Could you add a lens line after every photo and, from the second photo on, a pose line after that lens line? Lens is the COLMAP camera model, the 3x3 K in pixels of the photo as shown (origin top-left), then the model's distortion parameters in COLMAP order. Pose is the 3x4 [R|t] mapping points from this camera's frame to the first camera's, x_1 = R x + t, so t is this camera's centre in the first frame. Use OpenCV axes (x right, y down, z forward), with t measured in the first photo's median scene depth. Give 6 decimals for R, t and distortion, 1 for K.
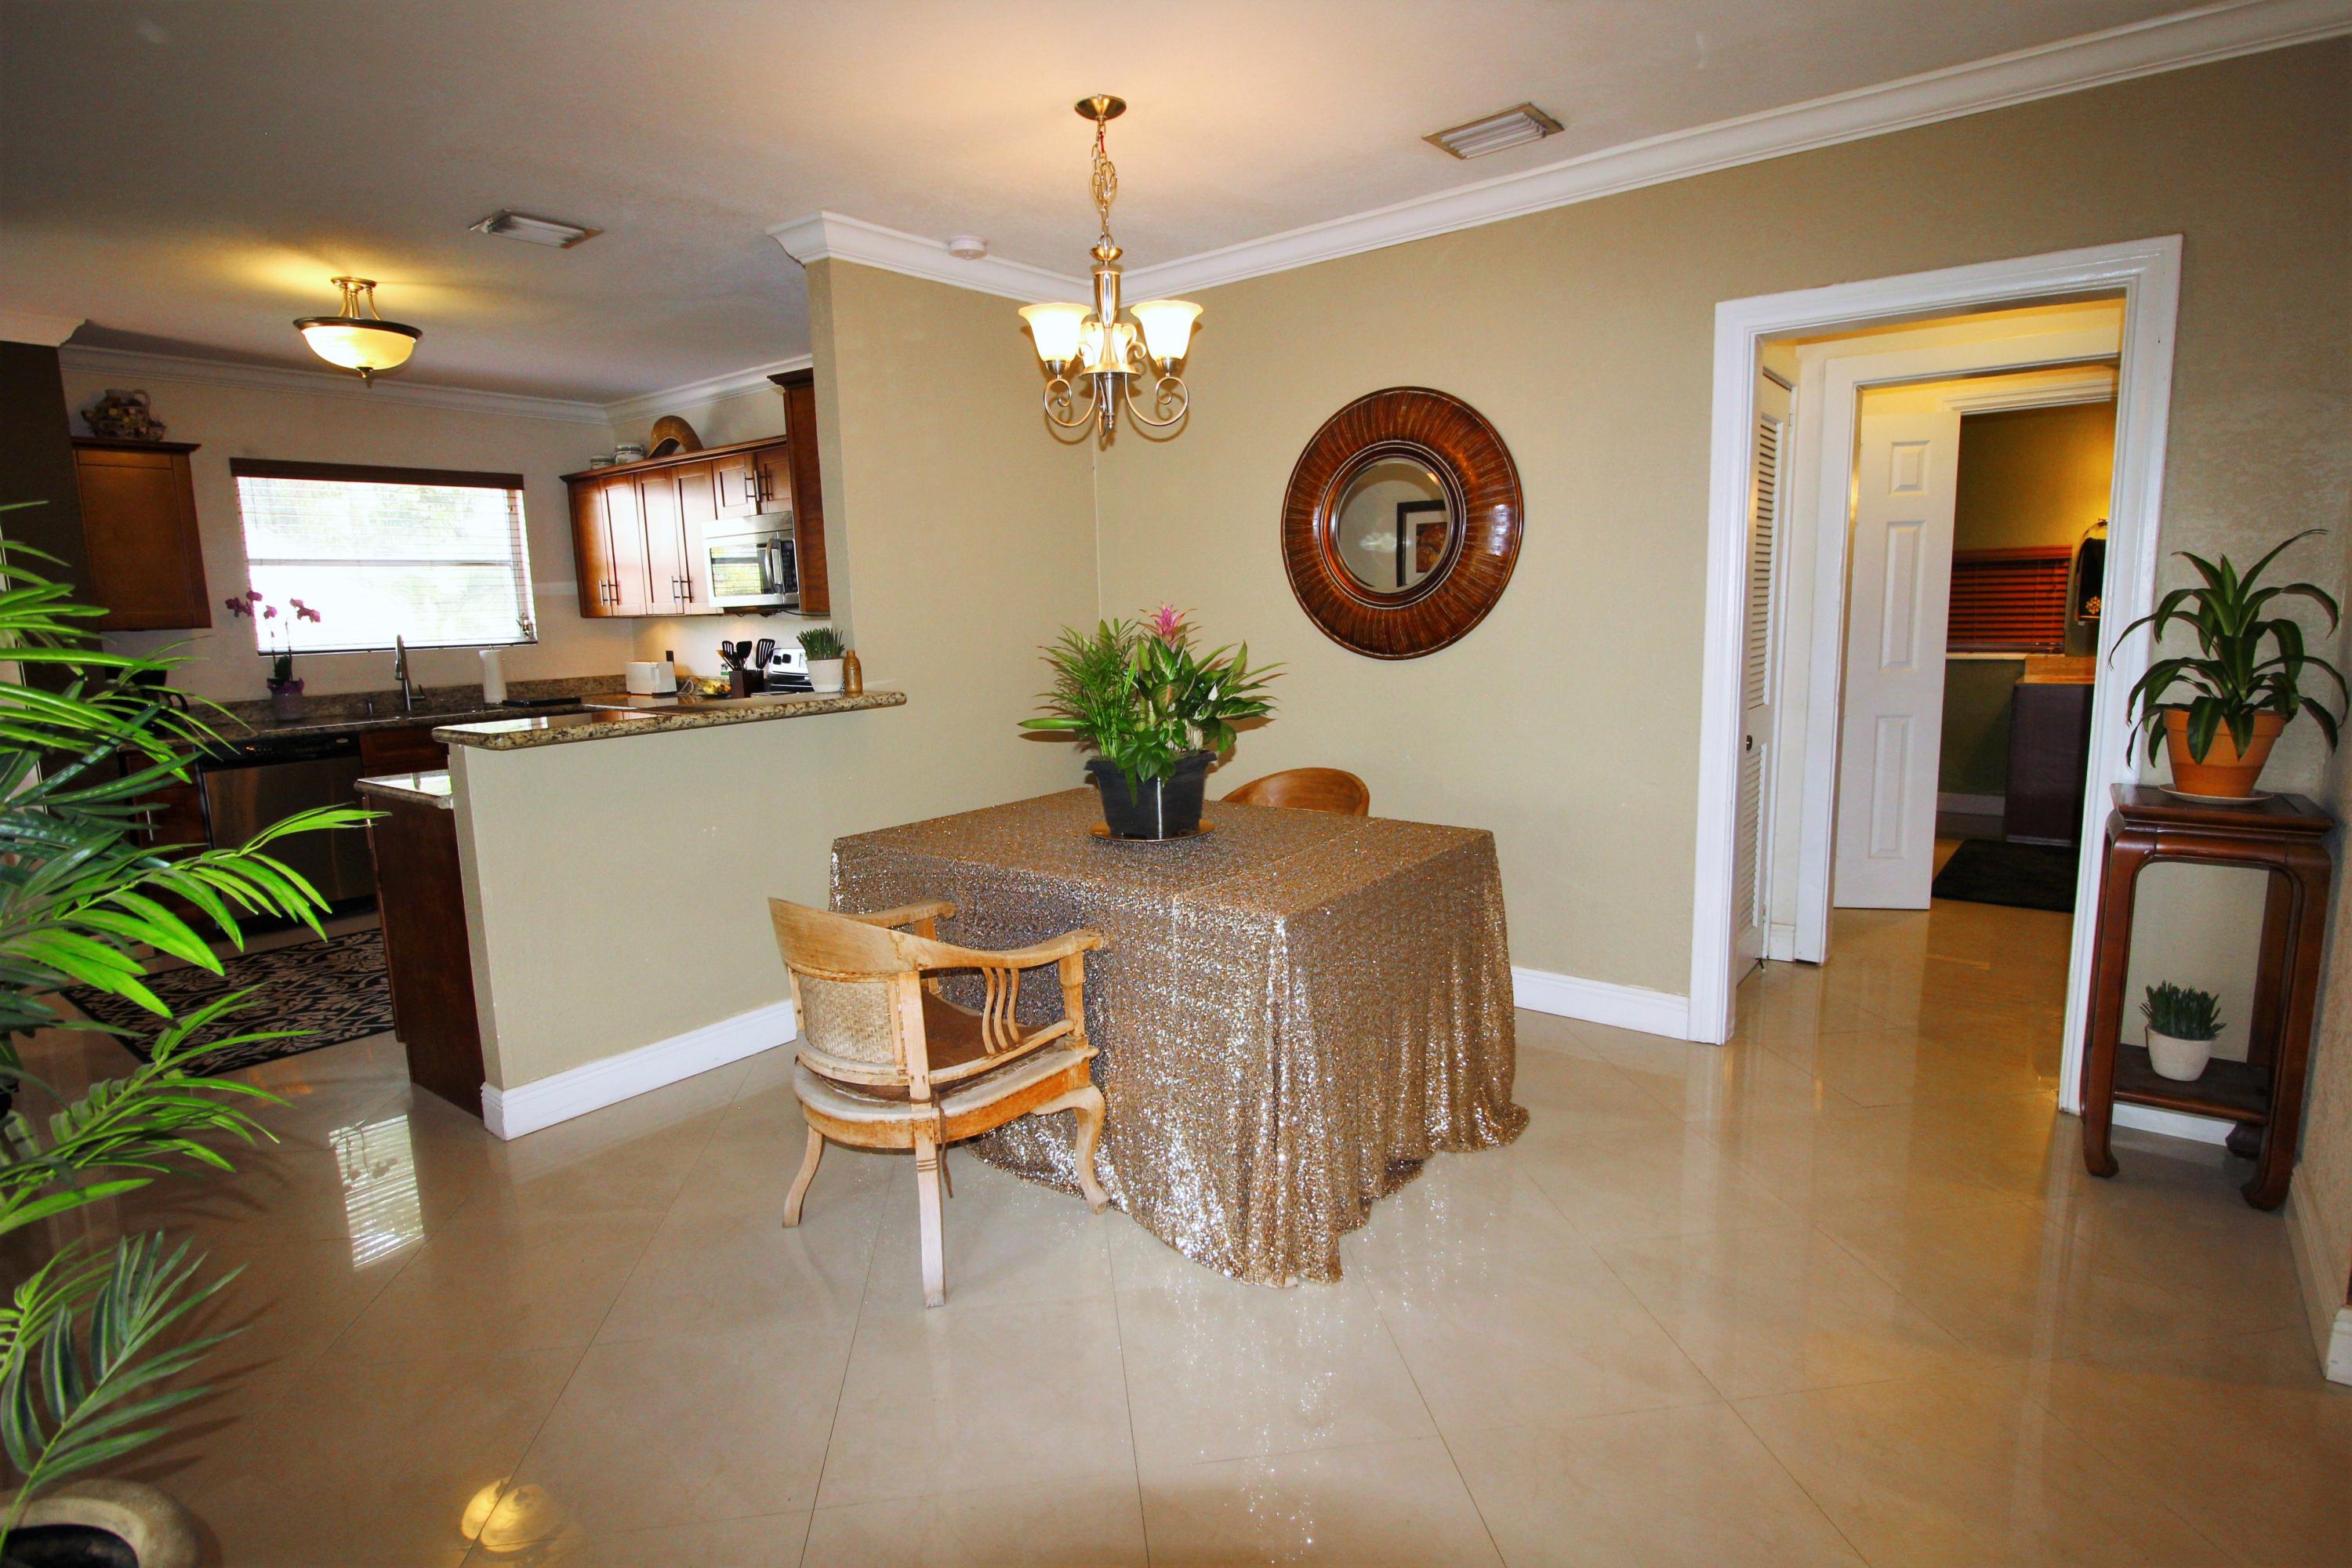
lens RADIAL K [[1203.1, 0, 1183.7], [0, 1203.1, 769.2], [0, 0, 1]] dist [-0.002211, -0.001129]
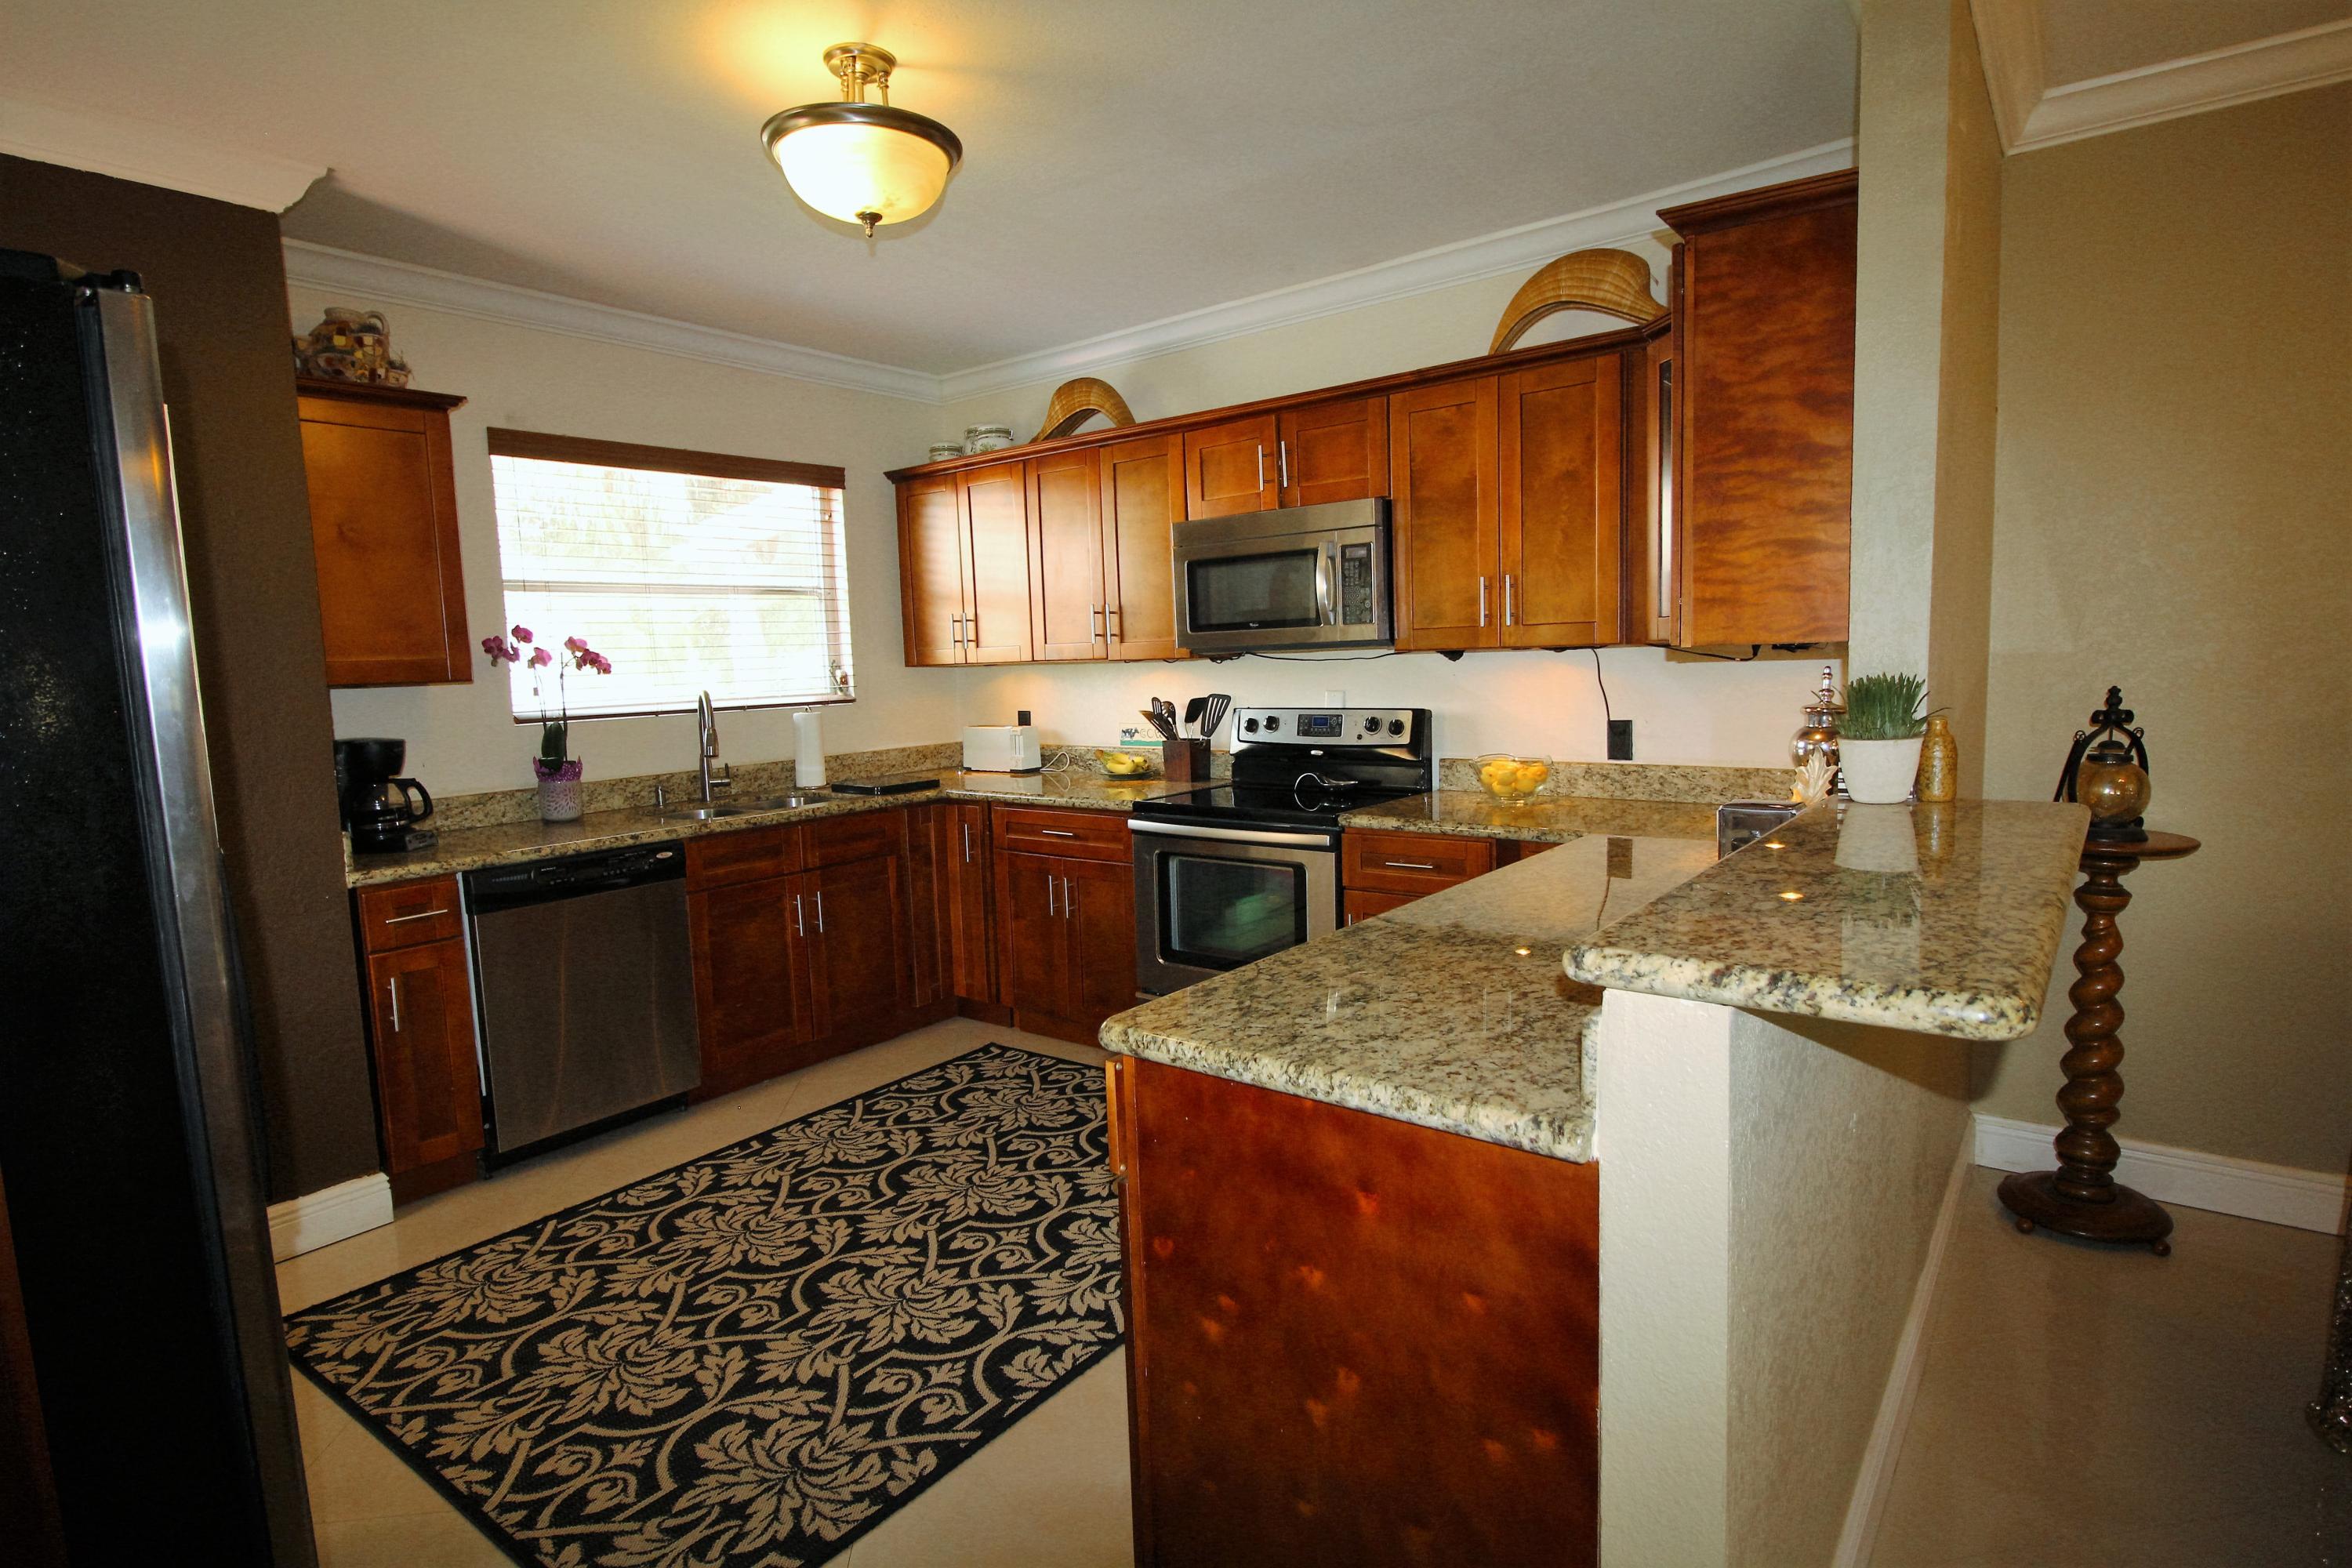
lens RADIAL K [[1201.5, 0, 1186.9], [0, 1201.5, 776.7], [0, 0, 1]] dist [0.001033, -0.000185]
pose [[0.999969, -0.006301, 0.004662, -0.402599], [0.006468, 0.999300, -0.036841, -0.038178], [-0.004427, 0.036870, 0.999310, 0.334608]]
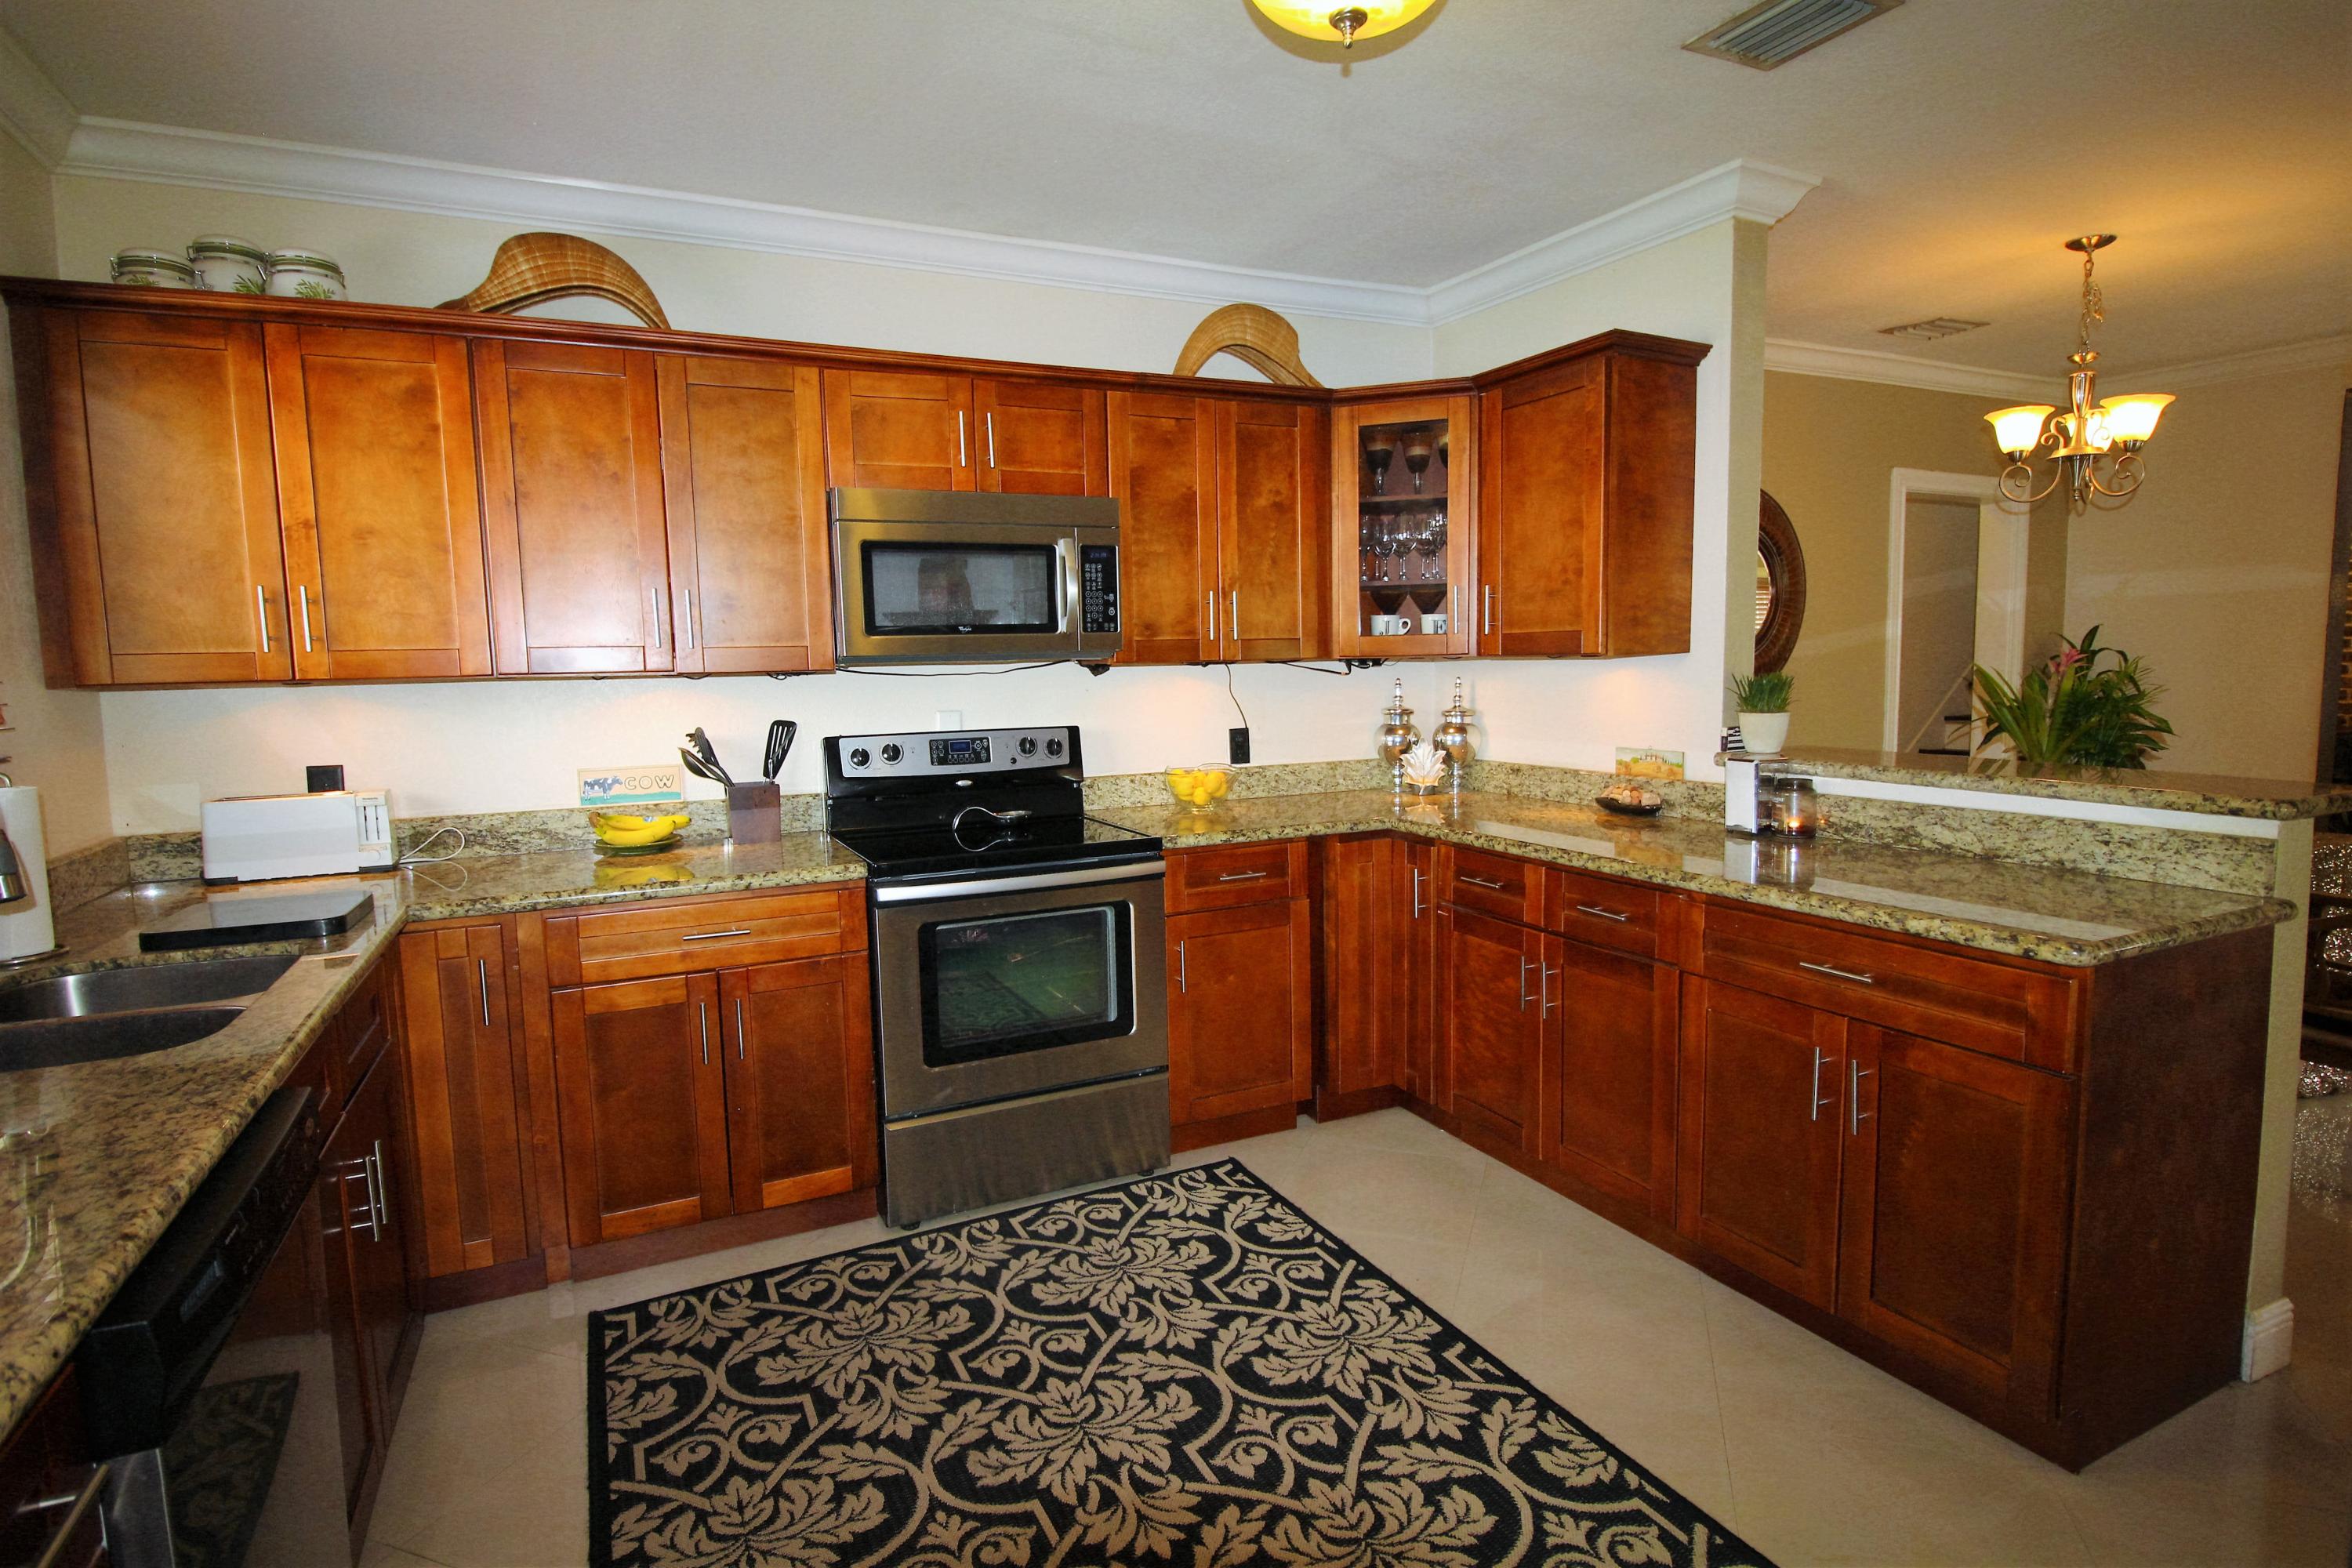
lens RADIAL K [[1201.5, 0, 1186.9], [0, 1201.5, 776.7], [0, 0, 1]] dist [0.001033, -0.000185]
pose [[0.432723, -0.072729, 0.898588, -0.809072], [0.130940, 0.991242, 0.017173, -0.076341], [-0.891967, 0.110230, 0.438456, 0.673281]]
